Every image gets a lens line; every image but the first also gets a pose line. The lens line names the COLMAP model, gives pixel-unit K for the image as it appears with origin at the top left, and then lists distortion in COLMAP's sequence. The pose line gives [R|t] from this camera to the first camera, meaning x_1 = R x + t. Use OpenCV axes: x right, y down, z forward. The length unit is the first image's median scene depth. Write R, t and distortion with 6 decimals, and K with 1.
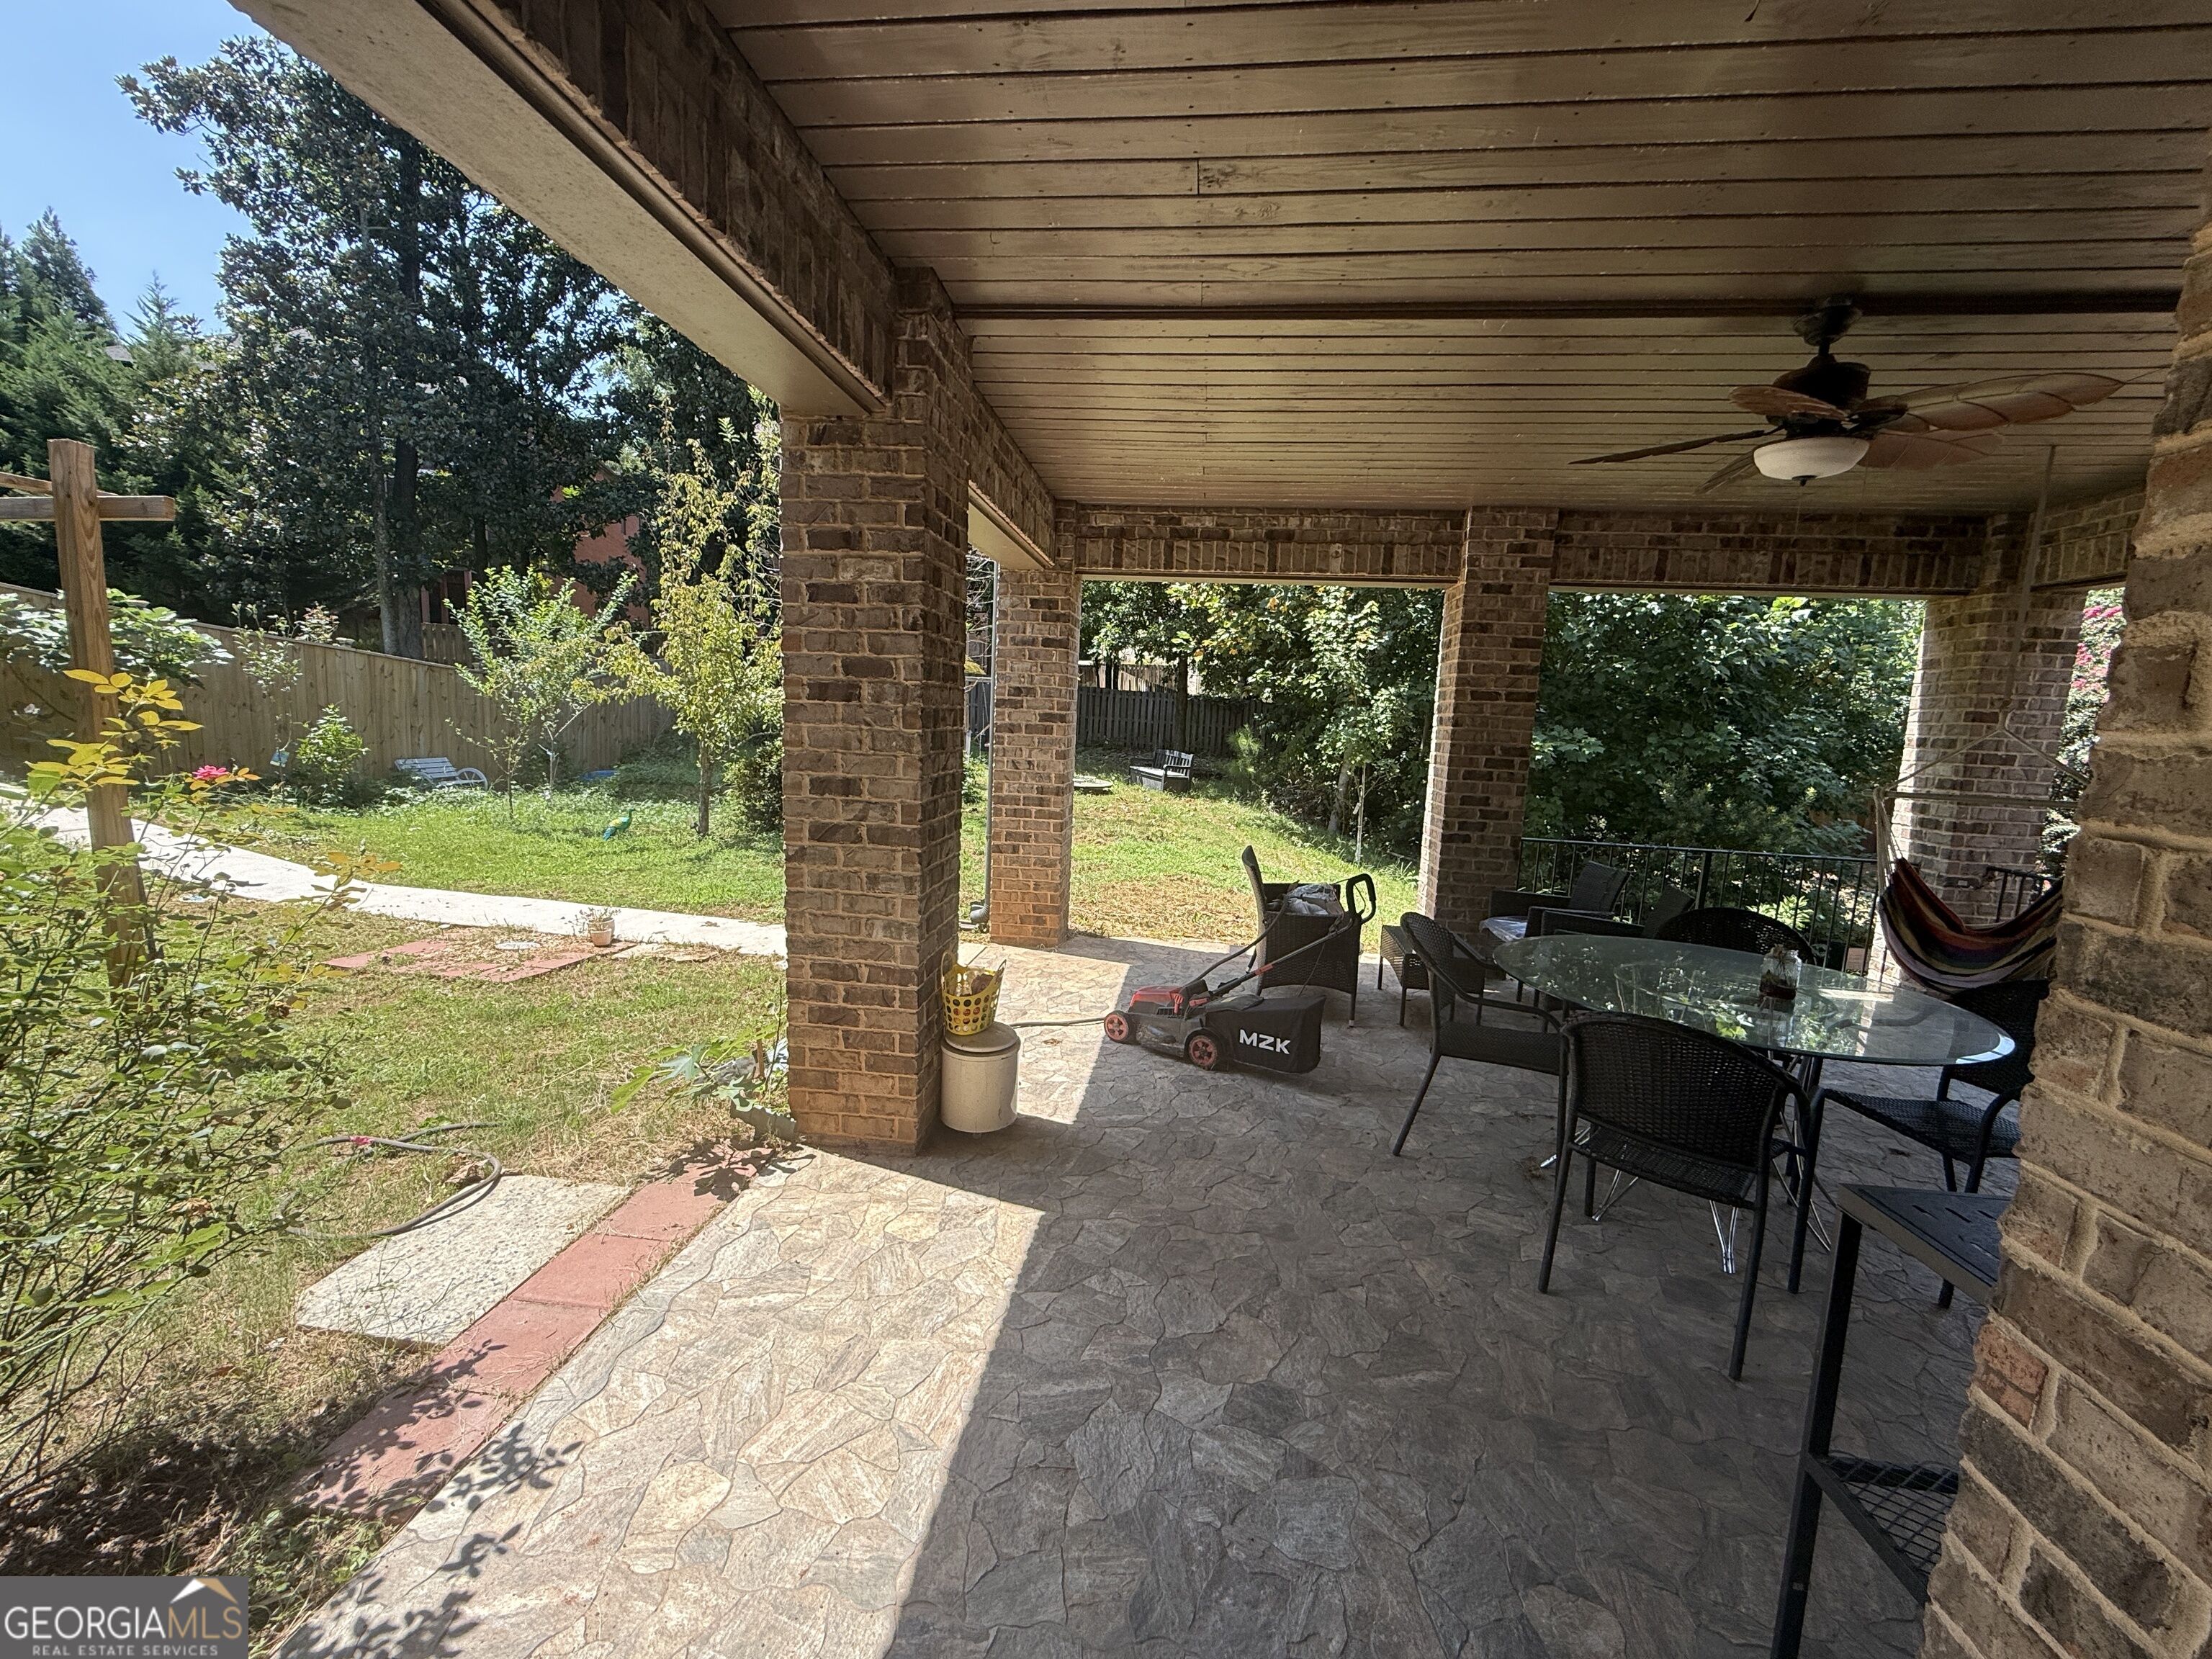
lens RADIAL K [[880.3, 0, 1097.6], [0, 880.3, 834.6], [0, 0, 1]] dist [0.002000, -0.002044]
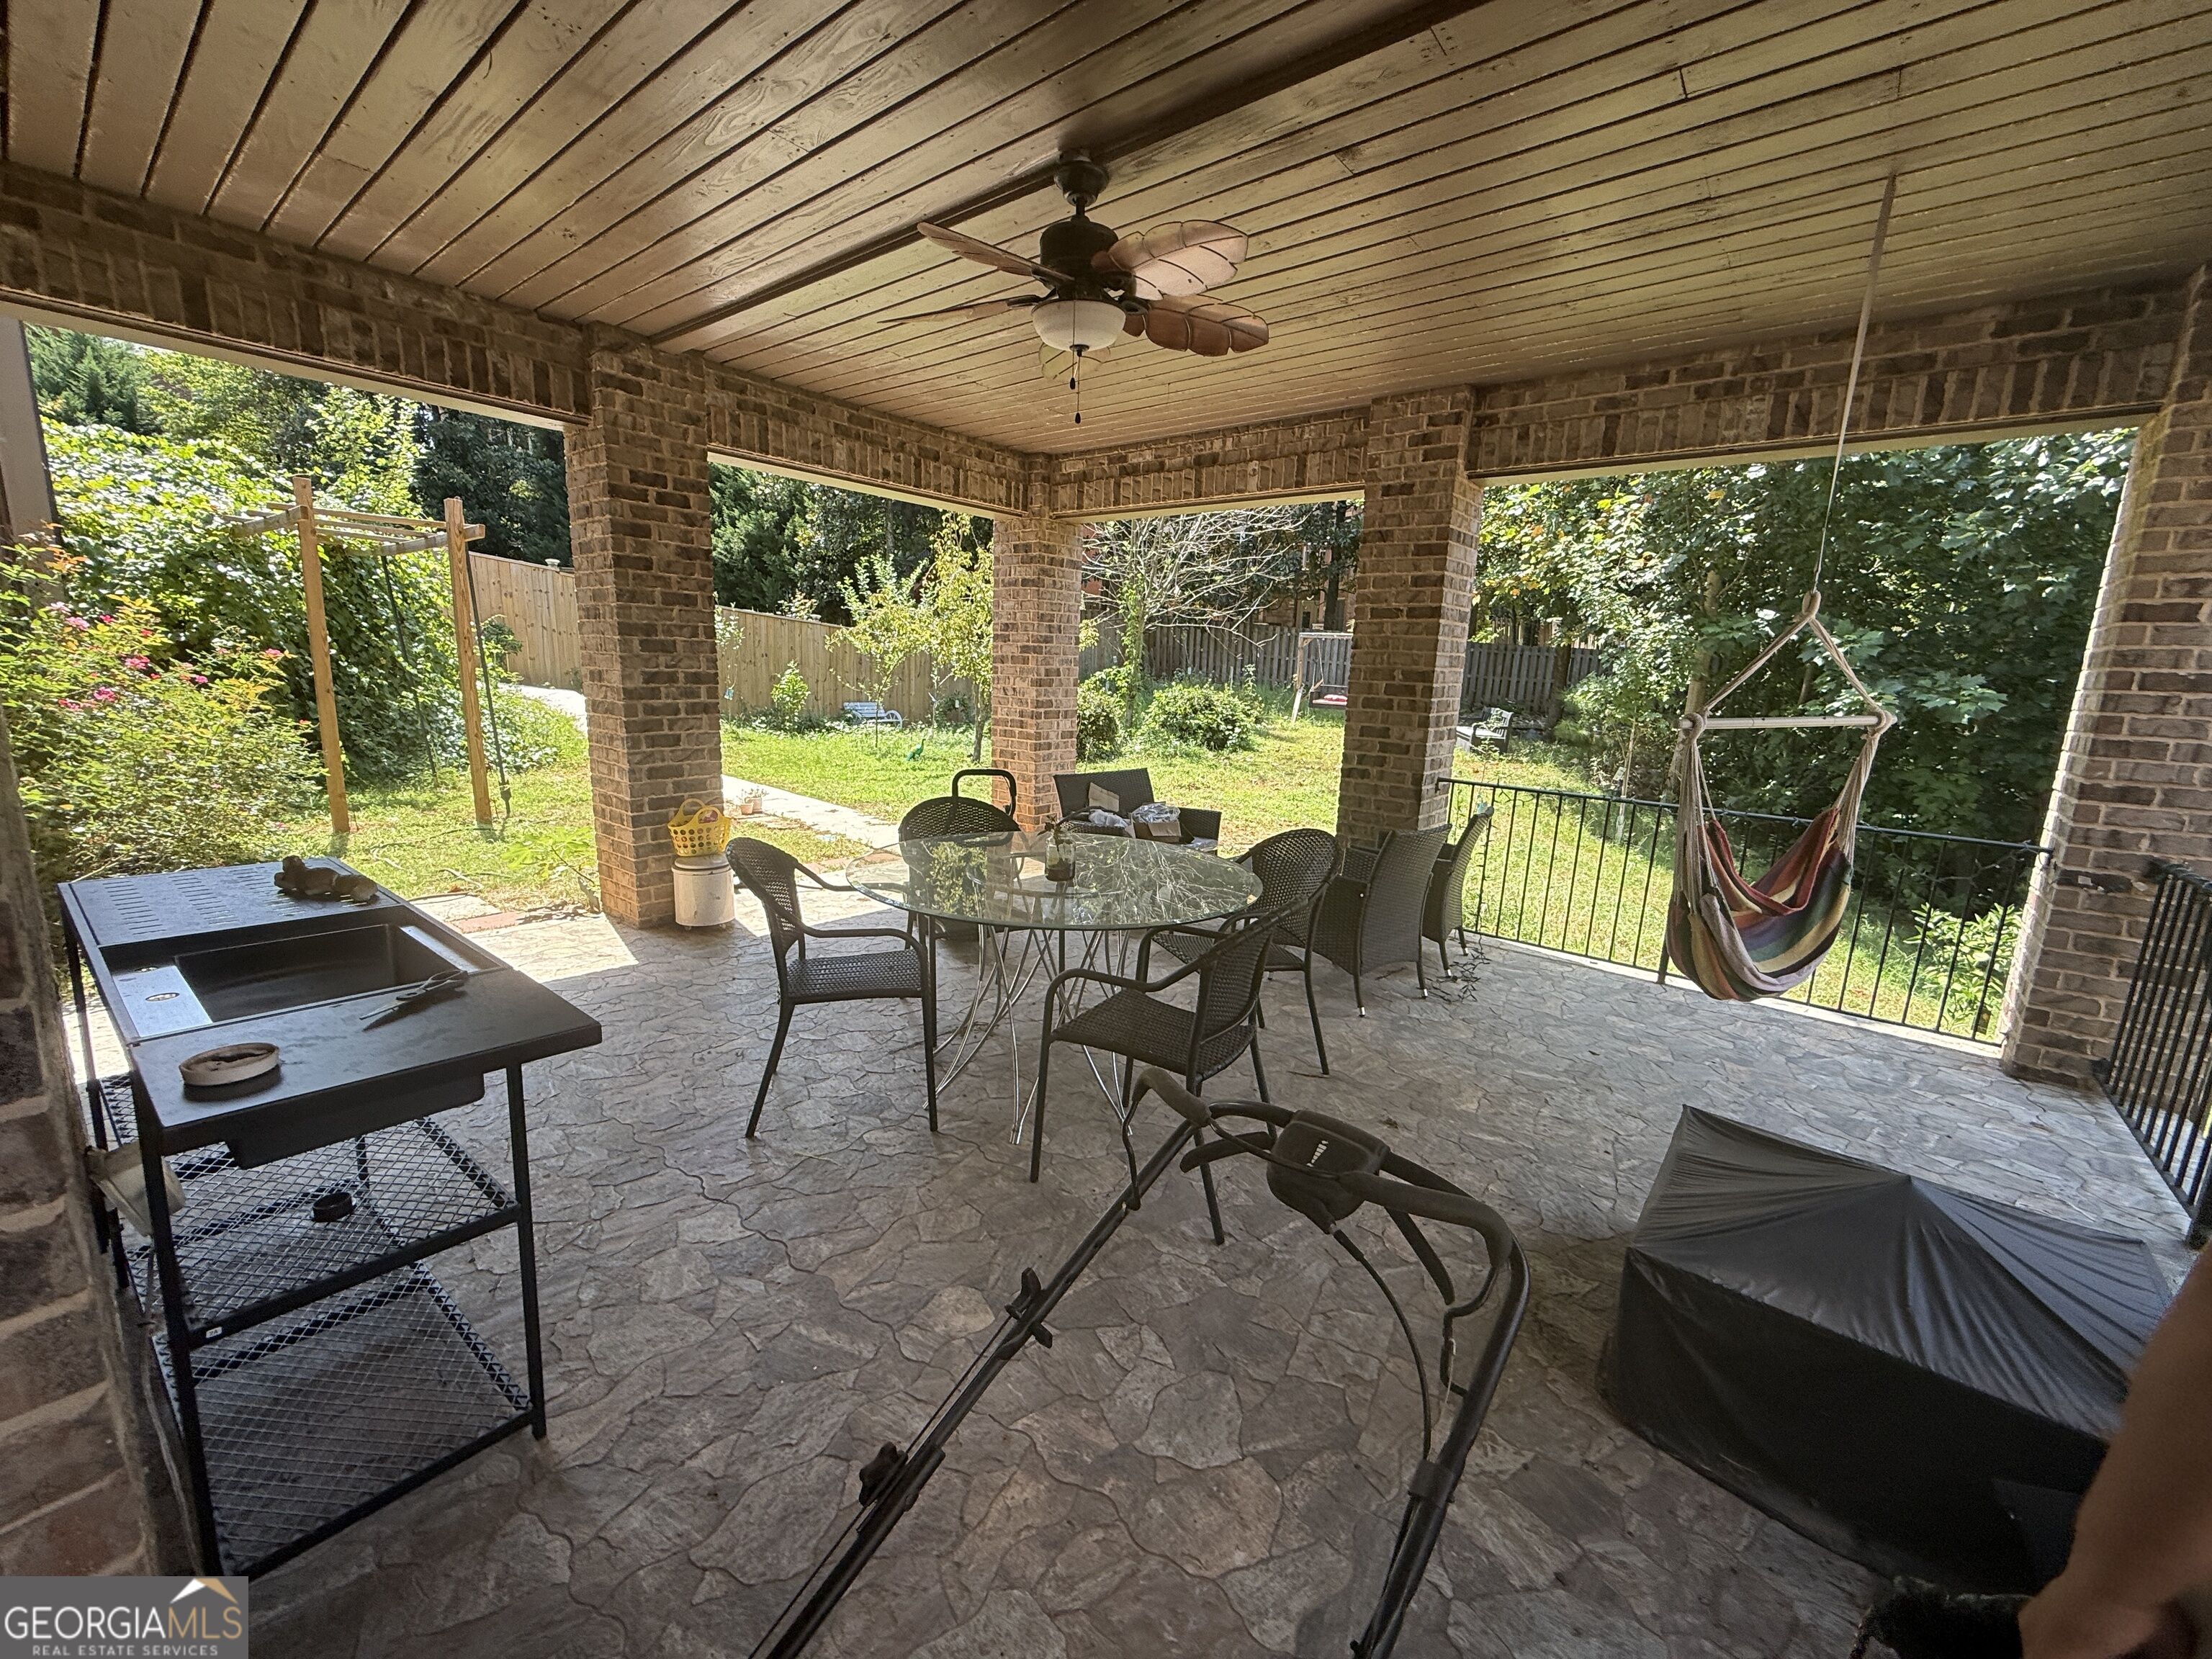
lens RADIAL K [[880.3, 0, 1097.6], [0, 880.3, 834.6], [0, 0, 1]] dist [0.002000, -0.002044]
pose [[0.844408, 0.091843, -0.527769, 0.383736], [-0.073996, 0.995747, 0.054890, 0.021553], [0.530566, -0.007297, 0.847612, 0.048935]]
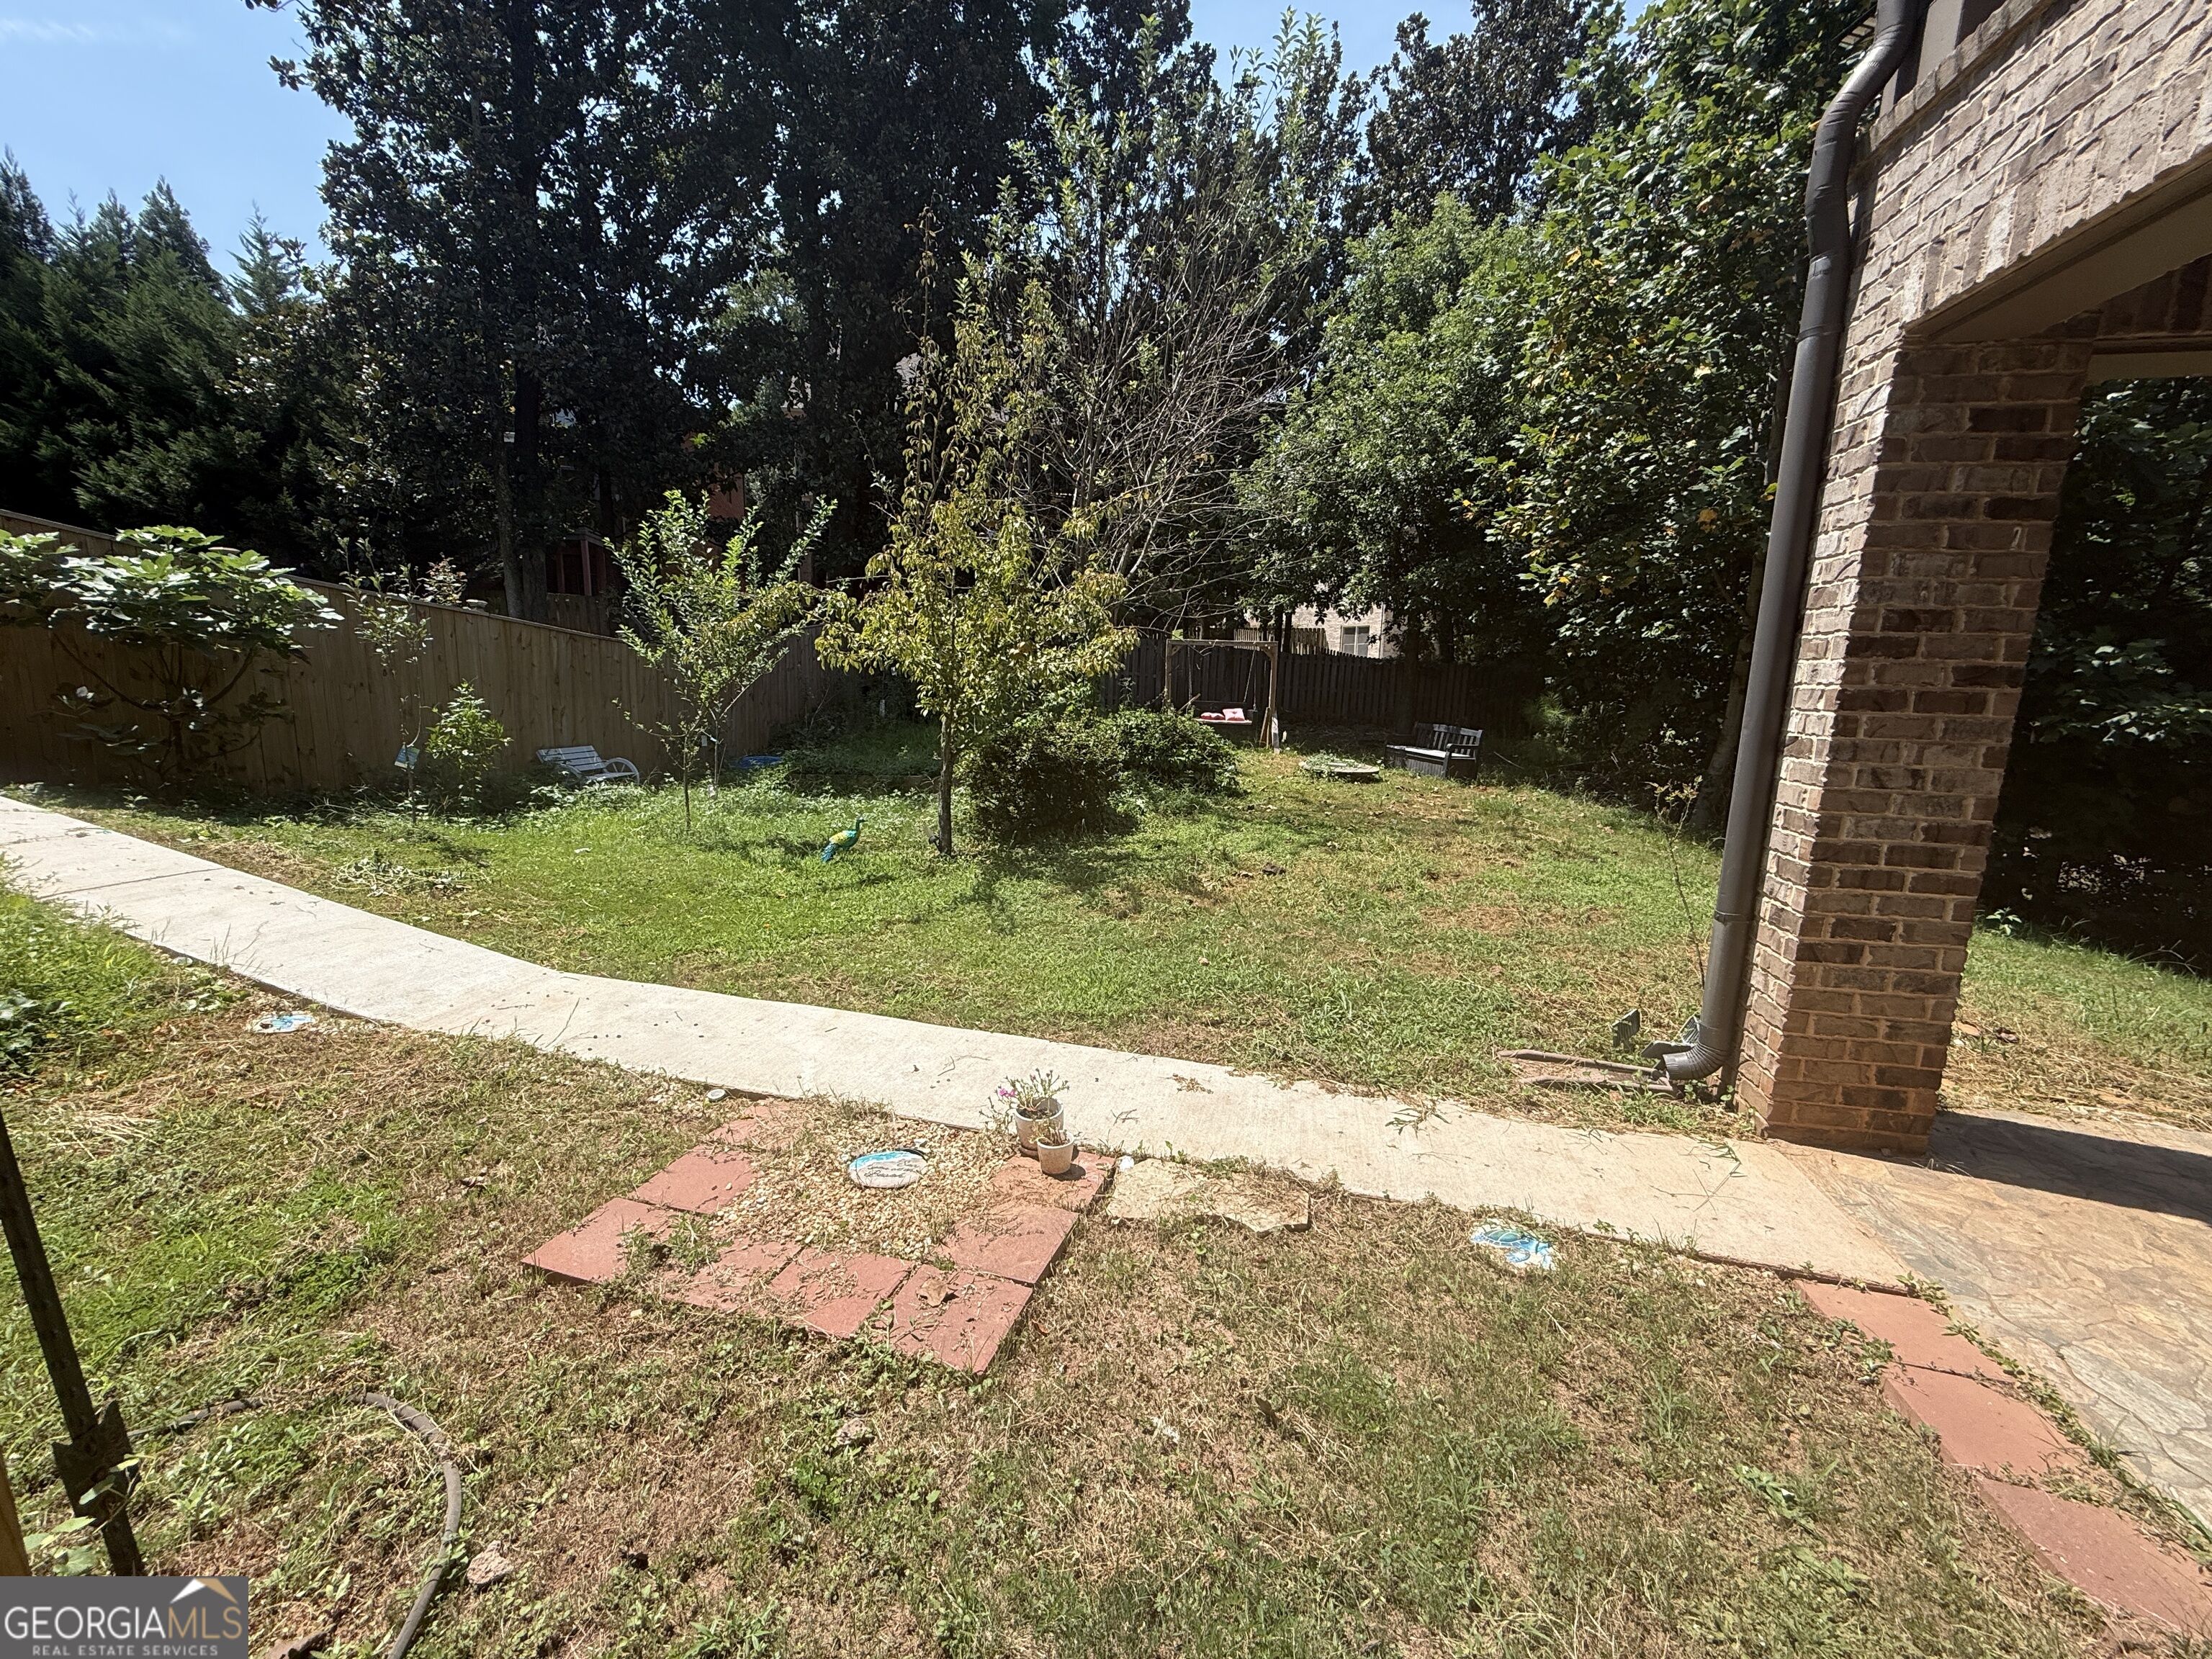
lens RADIAL K [[880.3, 0, 1097.6], [0, 880.3, 834.6], [0, 0, 1]] dist [0.002000, -0.002044]
pose [[0.996740, -0.001857, -0.080657, -0.283250], [0.004419, 0.999491, 0.031604, -0.039842], [0.080557, -0.031857, 0.996241, 0.299642]]
